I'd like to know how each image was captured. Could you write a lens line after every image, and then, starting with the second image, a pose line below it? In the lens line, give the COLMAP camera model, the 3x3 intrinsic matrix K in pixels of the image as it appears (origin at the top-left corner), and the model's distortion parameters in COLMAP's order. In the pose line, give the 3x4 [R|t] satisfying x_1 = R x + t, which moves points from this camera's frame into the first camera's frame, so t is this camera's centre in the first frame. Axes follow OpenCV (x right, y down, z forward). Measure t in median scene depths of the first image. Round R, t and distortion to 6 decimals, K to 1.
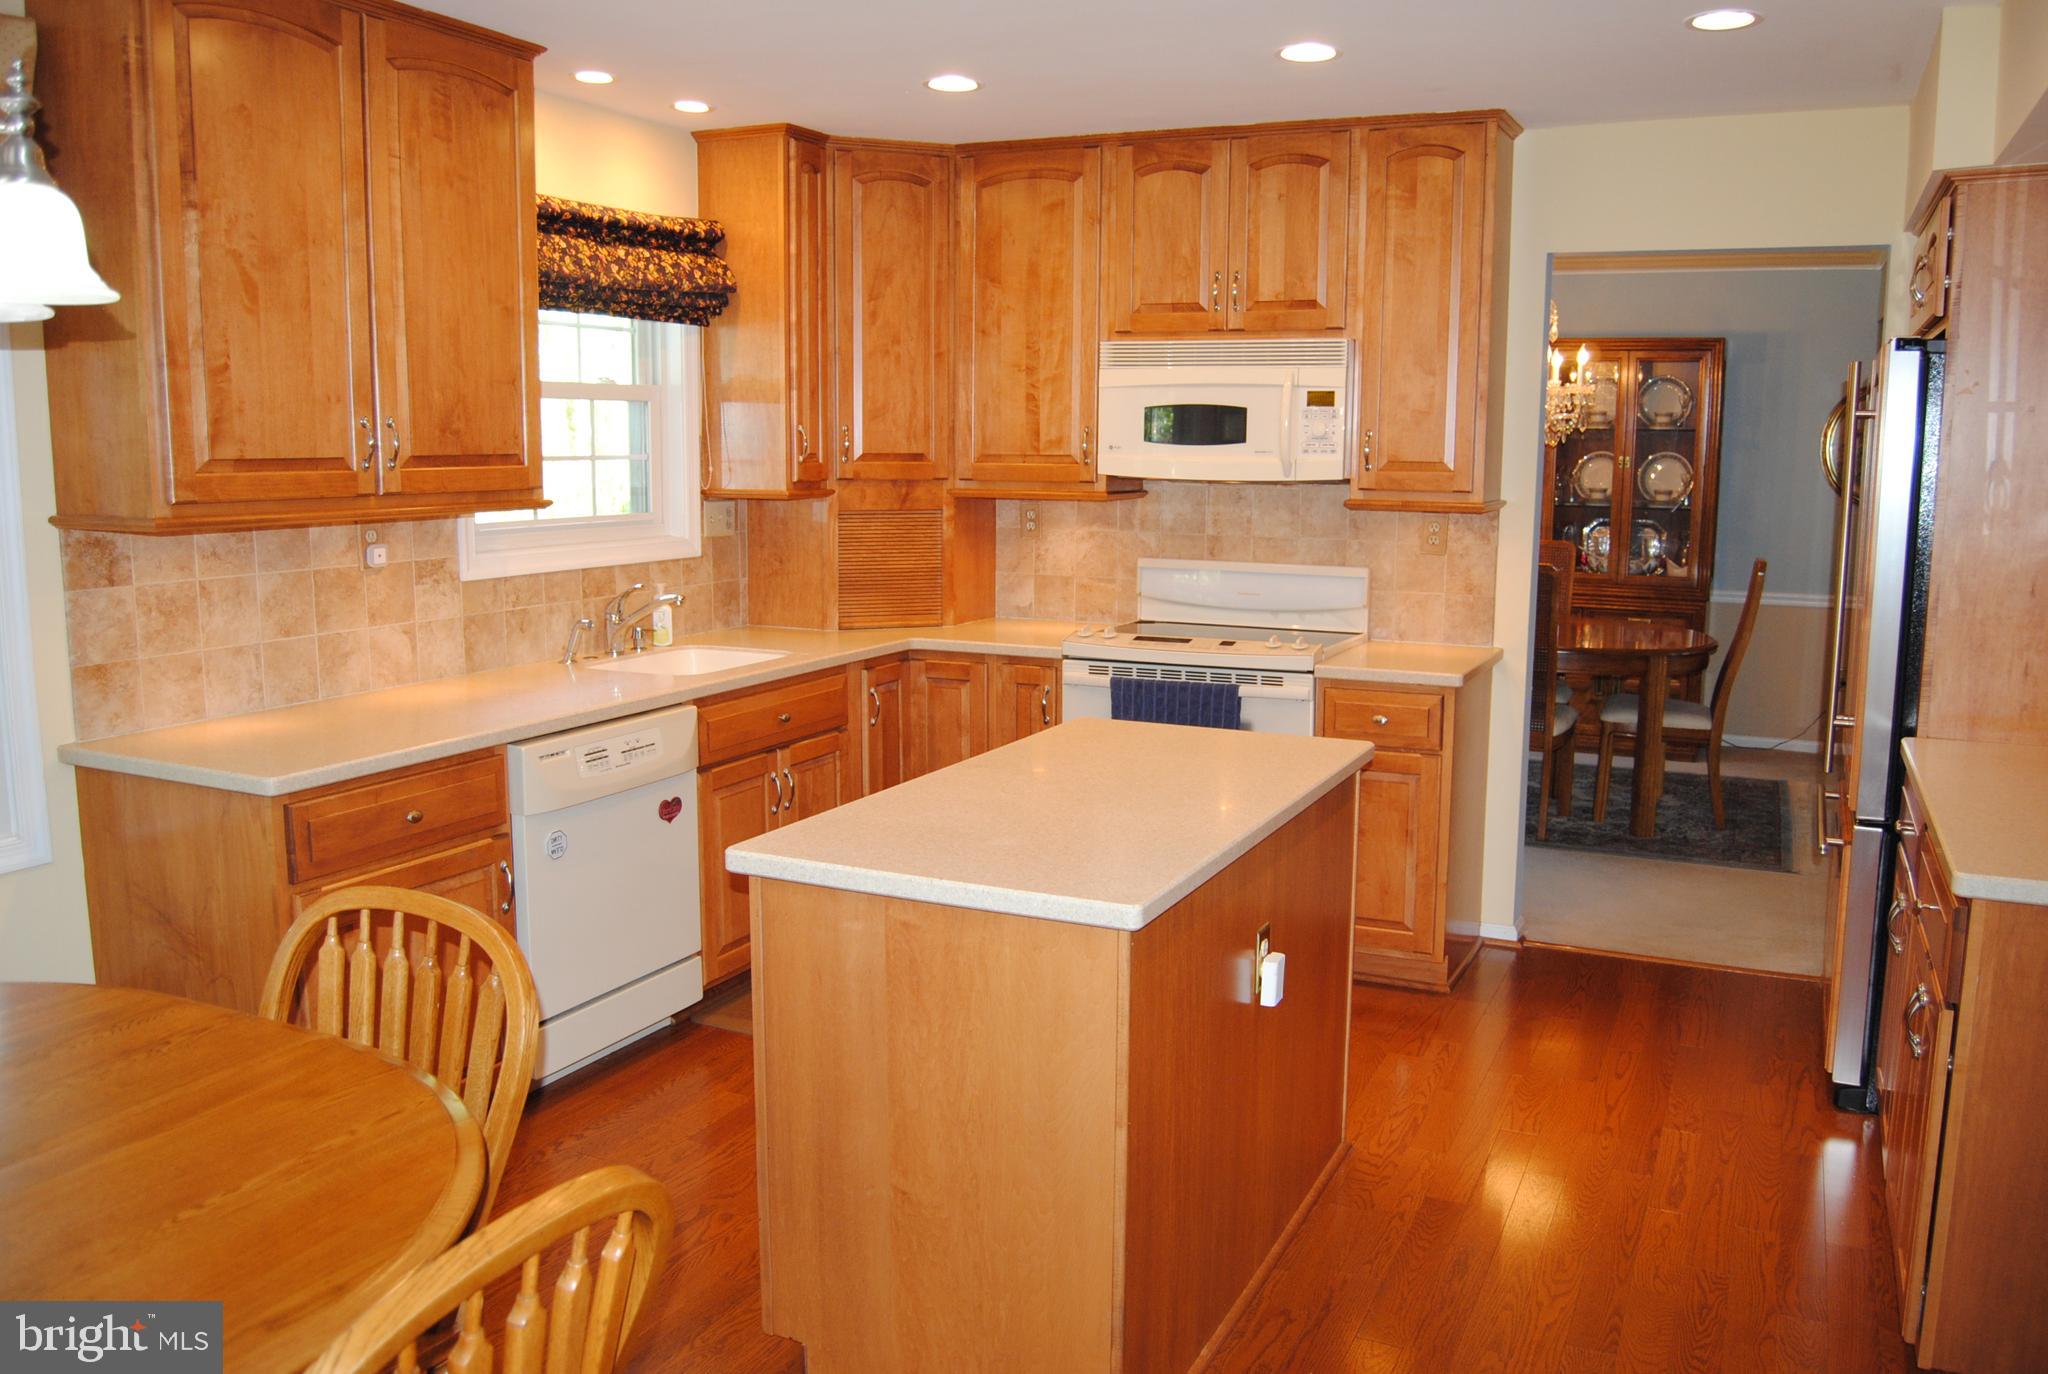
lens RADIAL K [[1618.7, 0, 1037.6], [0, 1618.7, 680.6], [0, 0, 1]] dist [-0.094367, 0.038903]
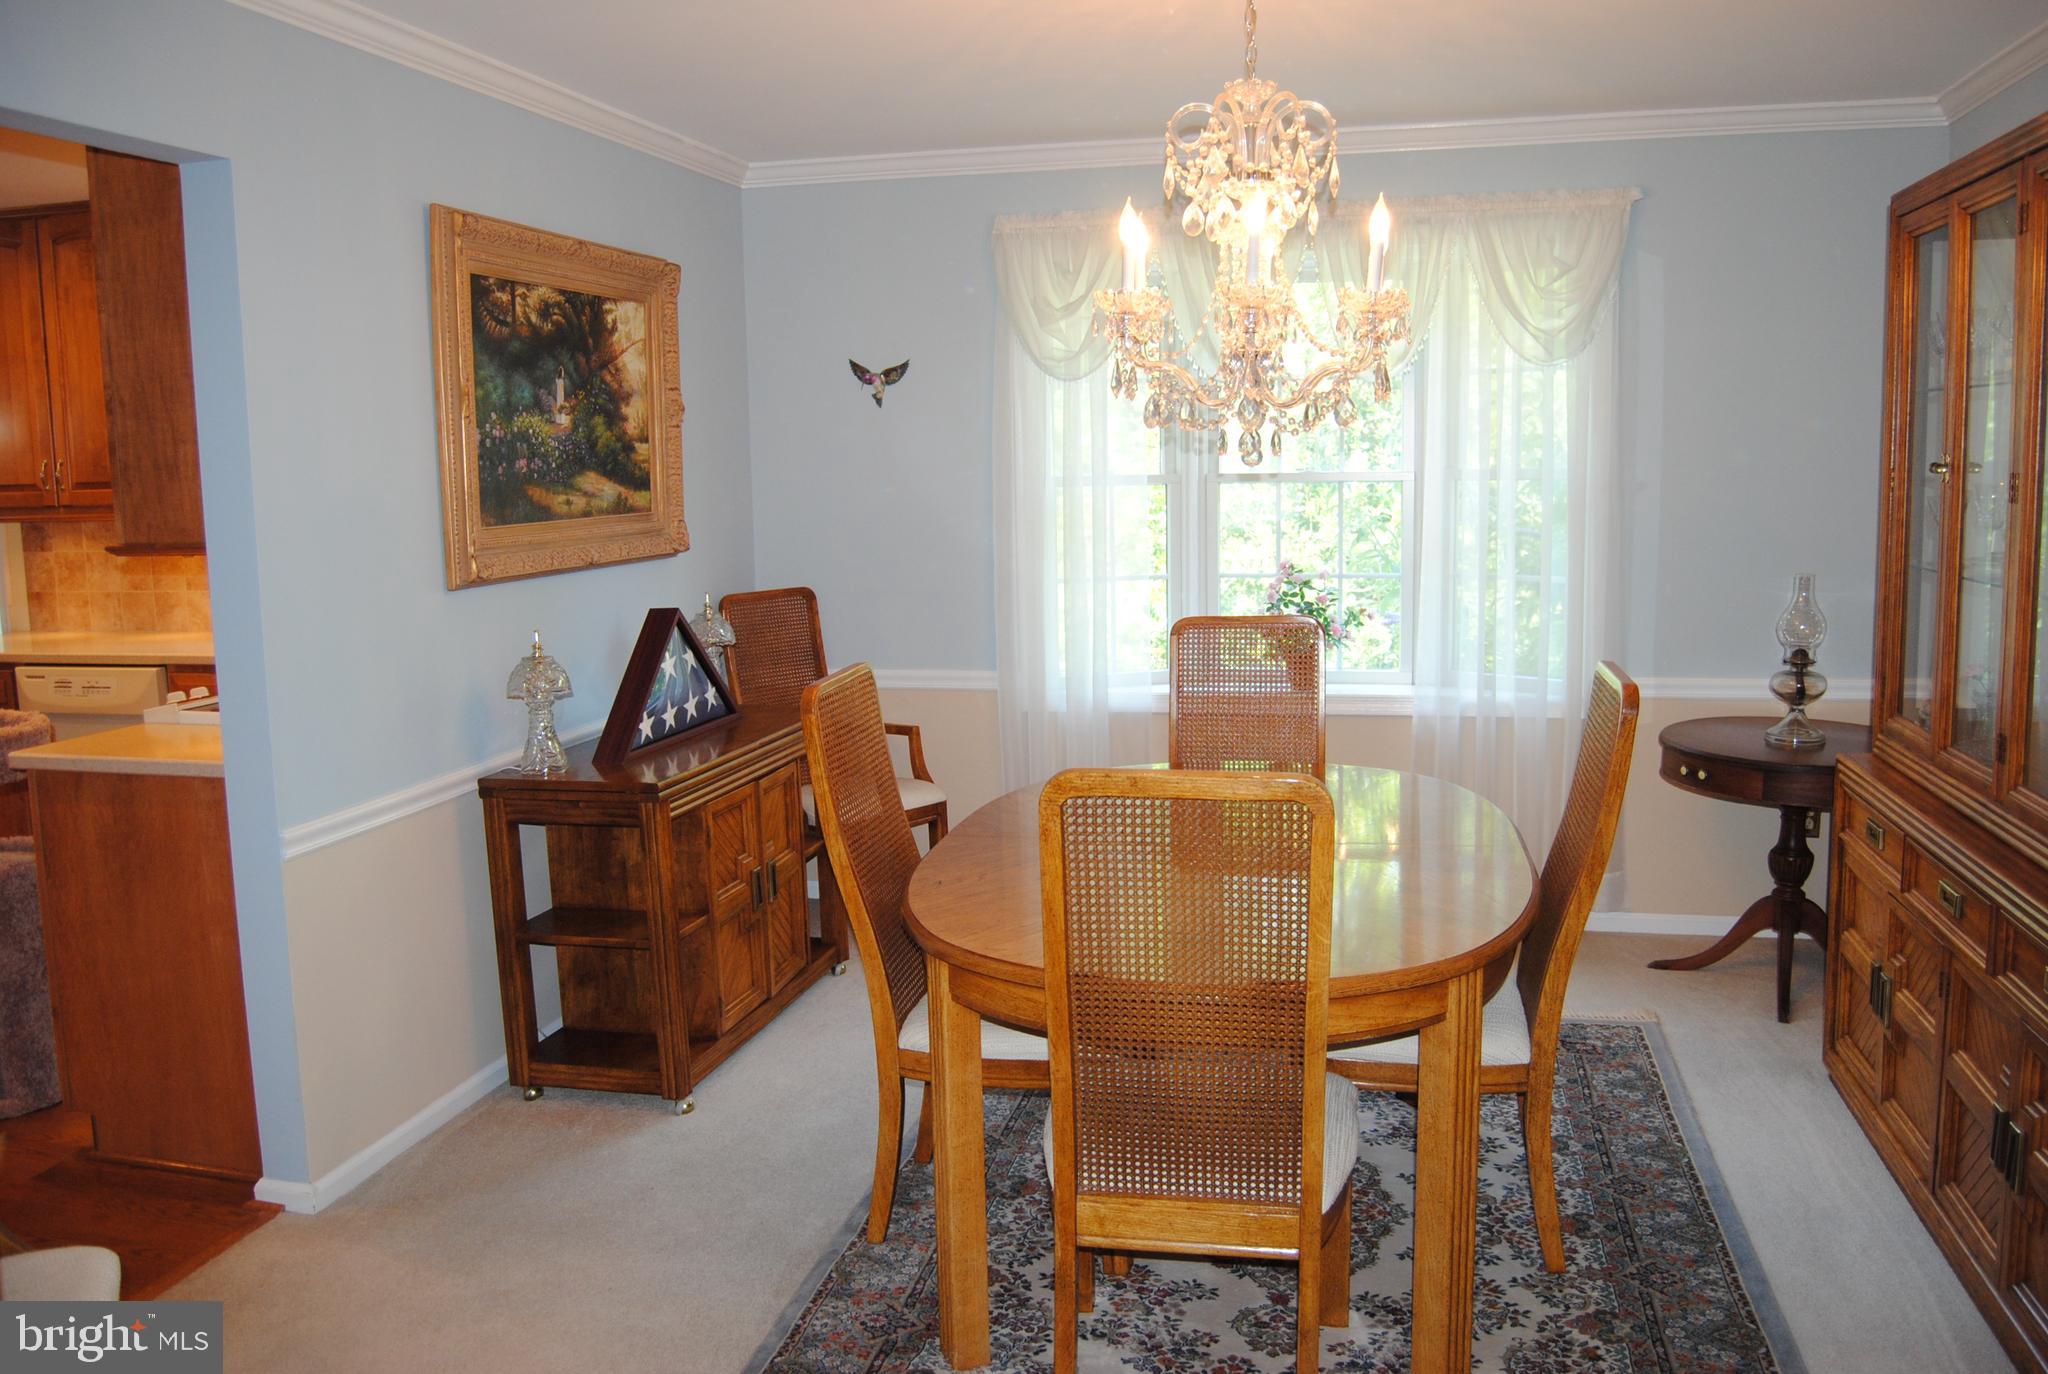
lens RADIAL K [[1618.7, 0, 1037.6], [0, 1618.7, 680.6], [0, 0, 1]] dist [-0.094367, 0.038903]
pose [[0.224621, 0.122176, -0.966757, 1.381545], [-0.126809, 0.987337, 0.095314, -0.217592], [0.966160, 0.101184, 0.237270, 1.582327]]
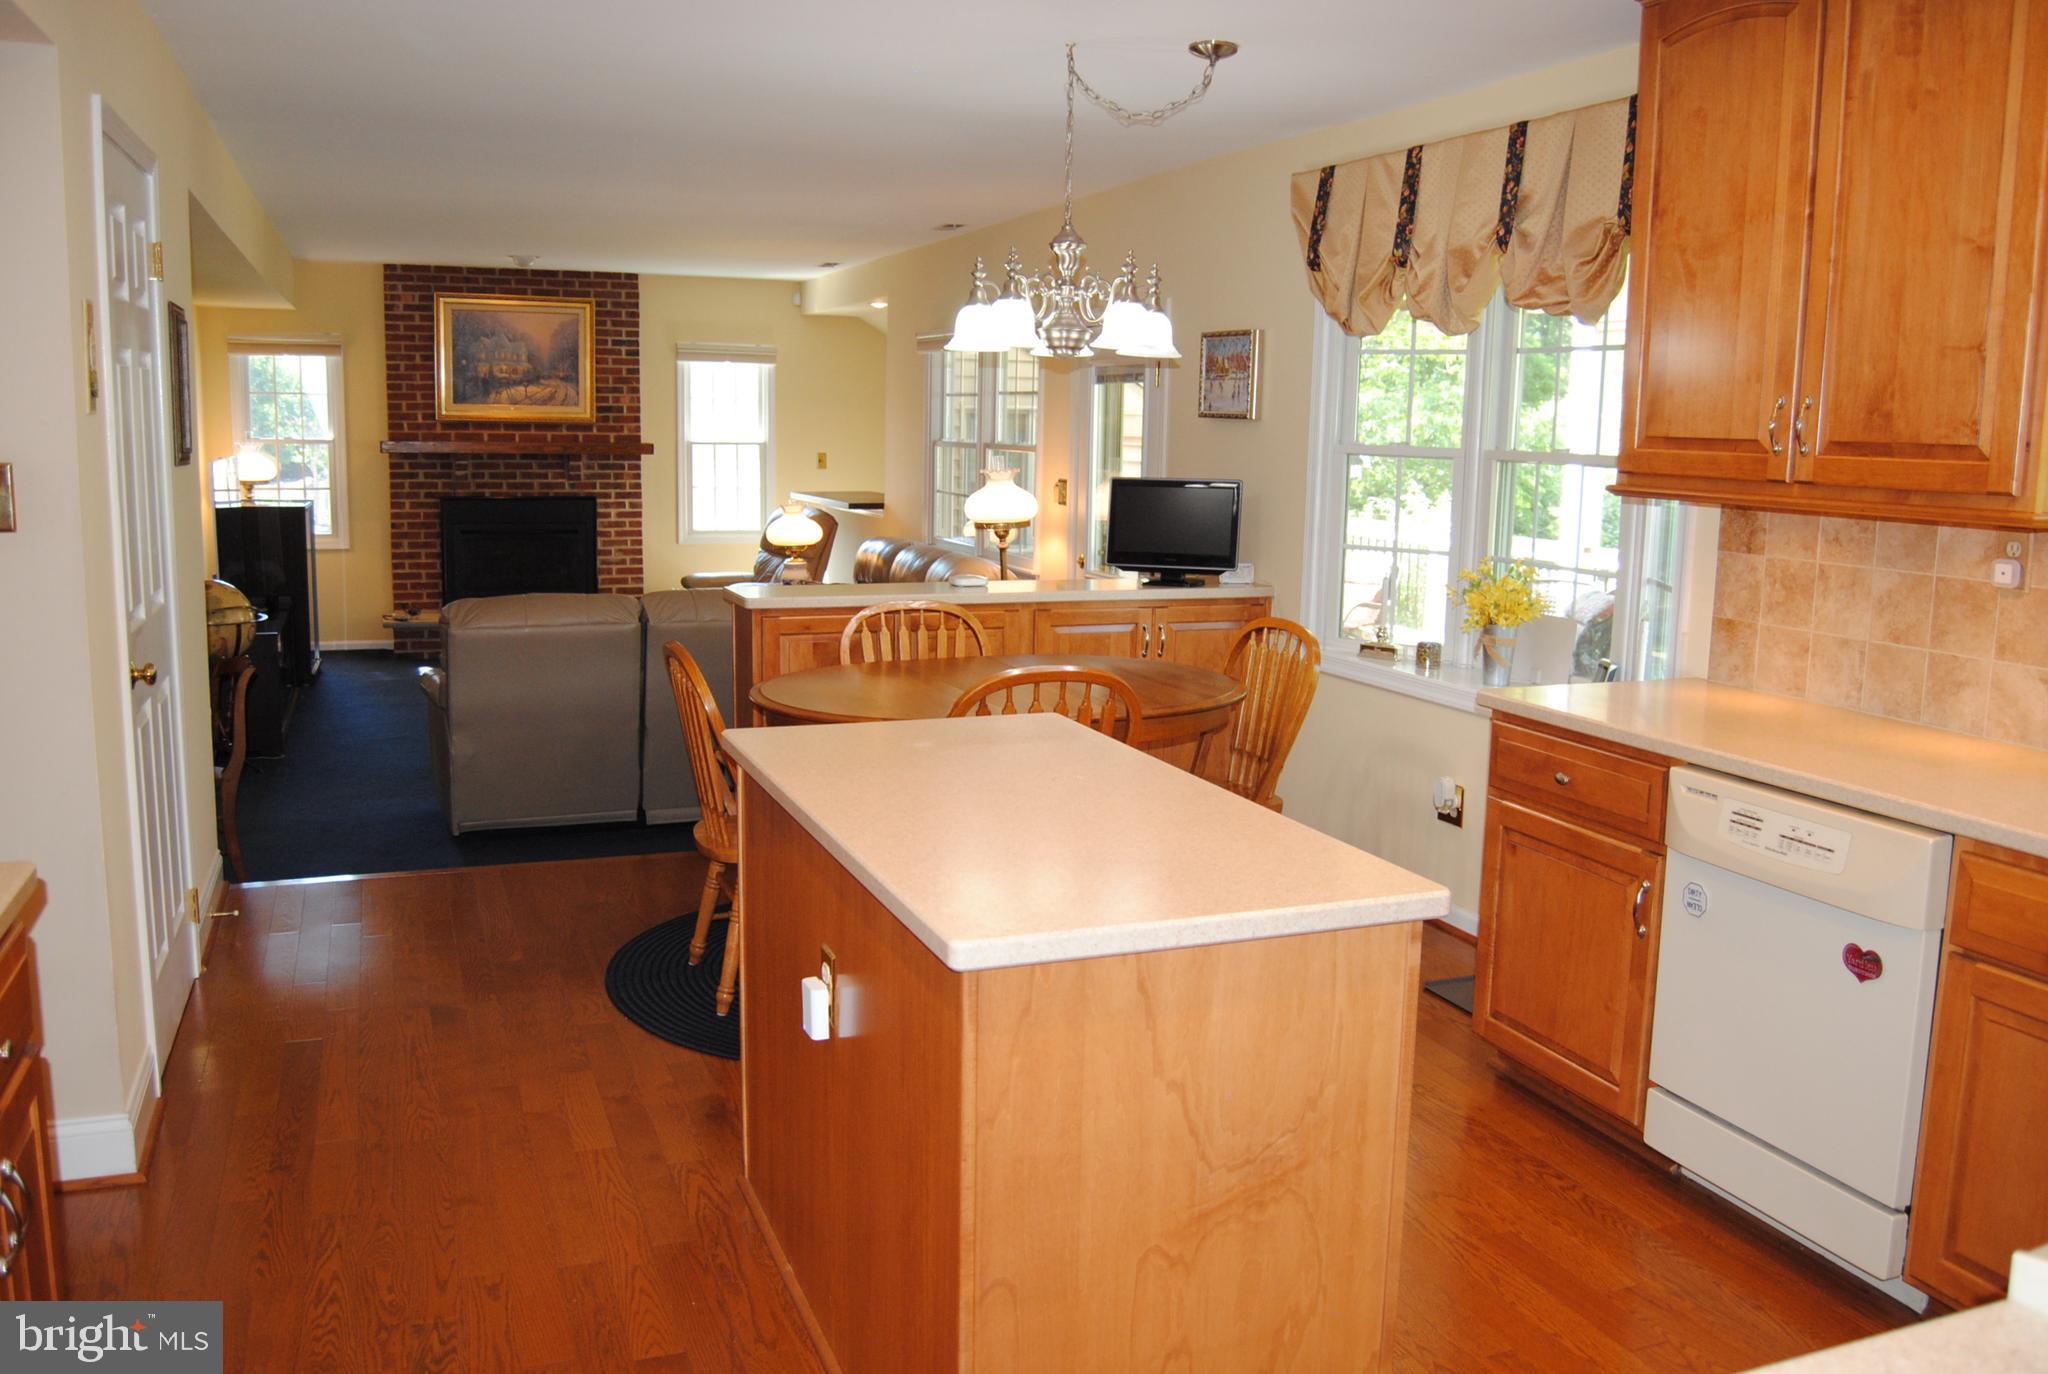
lens RADIAL K [[1628.7, 0, 1019.8], [0, 1628.7, 679.1], [0, 0, 1]] dist [-0.095554, 0.041417]
pose [[-0.686442, 0.095369, -0.720904, 0.548244], [-0.128879, 0.959714, 0.249680, -0.176113], [0.715673, 0.264300, -0.646496, 1.278305]]
